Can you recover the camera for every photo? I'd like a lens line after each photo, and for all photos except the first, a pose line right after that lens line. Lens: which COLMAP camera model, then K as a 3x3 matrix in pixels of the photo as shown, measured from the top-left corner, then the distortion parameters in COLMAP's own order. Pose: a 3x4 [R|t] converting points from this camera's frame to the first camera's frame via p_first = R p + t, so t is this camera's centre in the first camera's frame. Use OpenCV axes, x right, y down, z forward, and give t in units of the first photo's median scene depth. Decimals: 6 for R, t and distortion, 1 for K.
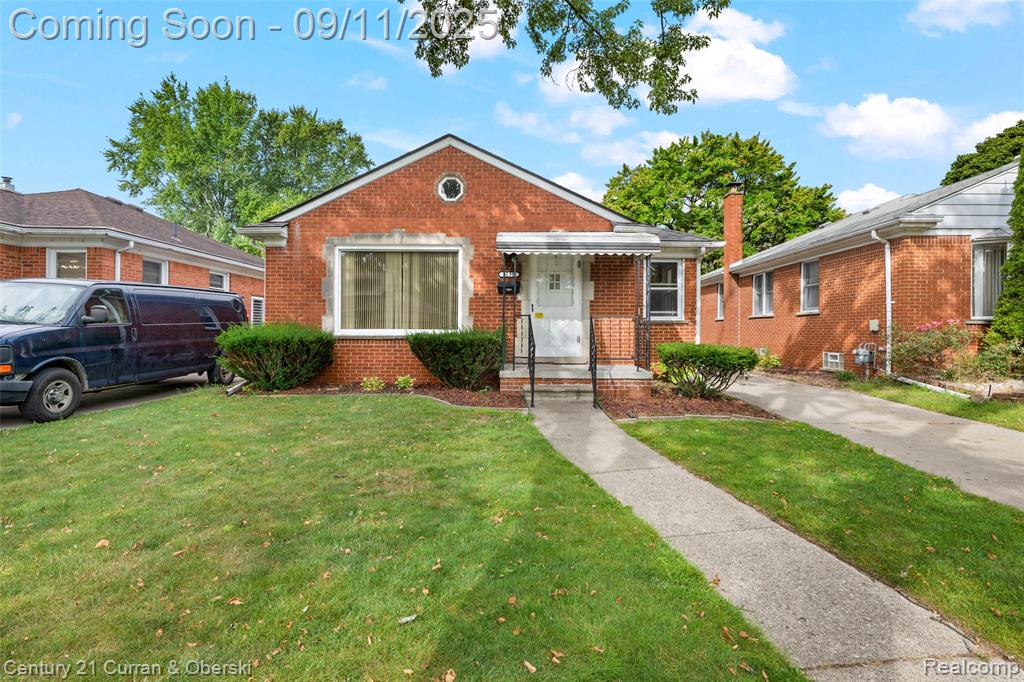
lens RADIAL K [[501.8, 0, 512.0], [0, 501.8, 341.0], [0, 0, 1]] dist [-0.000260, -0.000479]
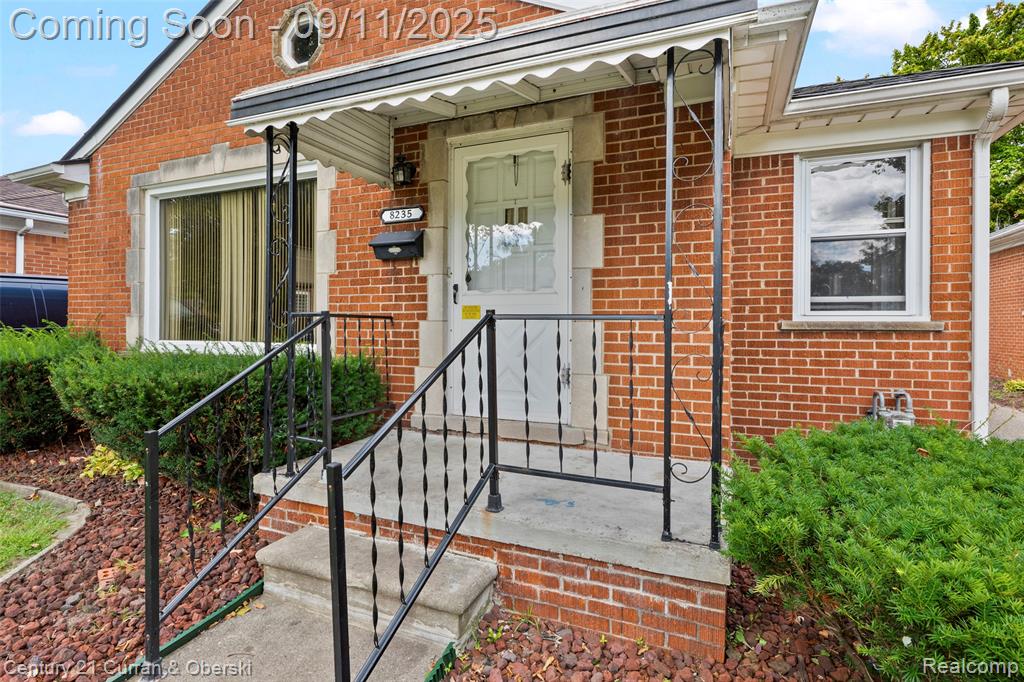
lens RADIAL K [[505.4, 0, 511.9], [0, 505.4, 327.0], [0, 0, 1]] dist [0.000990, -0.001702]
pose [[0.923327, 0.002551, -0.384005, 0.234322], [-0.009112, 0.999842, -0.015268, -0.032758], [0.383906, 0.017596, 0.923205, 0.631591]]
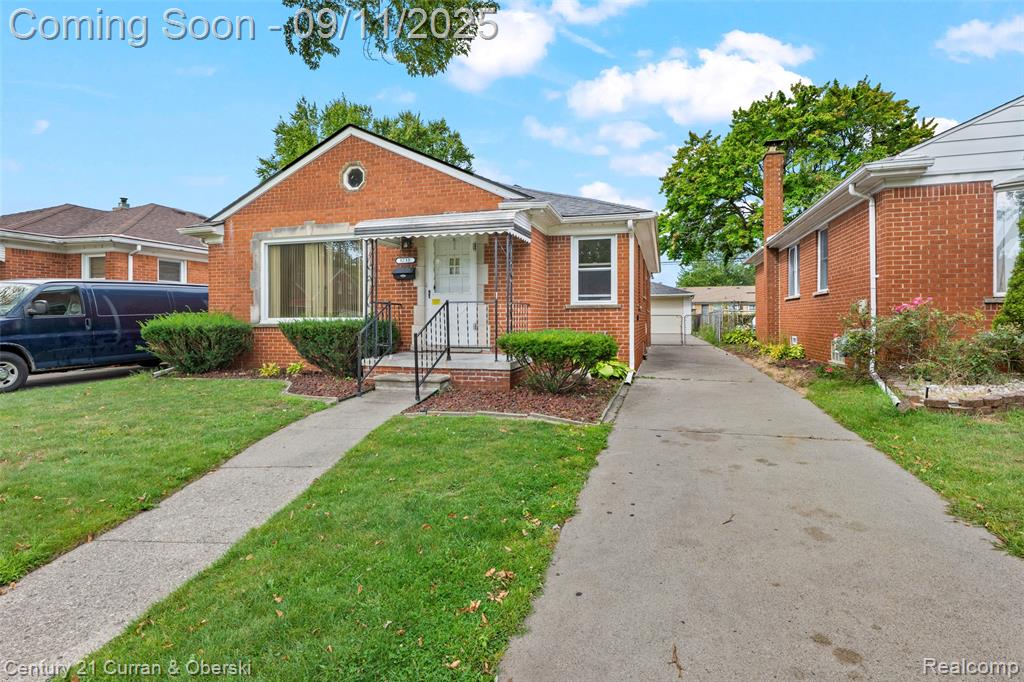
lens RADIAL K [[505.4, 0, 511.9], [0, 505.4, 327.0], [0, 0, 1]] dist [0.000990, -0.001702]
pose [[0.961412, -0.004325, -0.275079, 0.451287], [0.003235, 0.999985, -0.004416, 0.001965], [0.275094, 0.003355, 0.961411, 0.108790]]
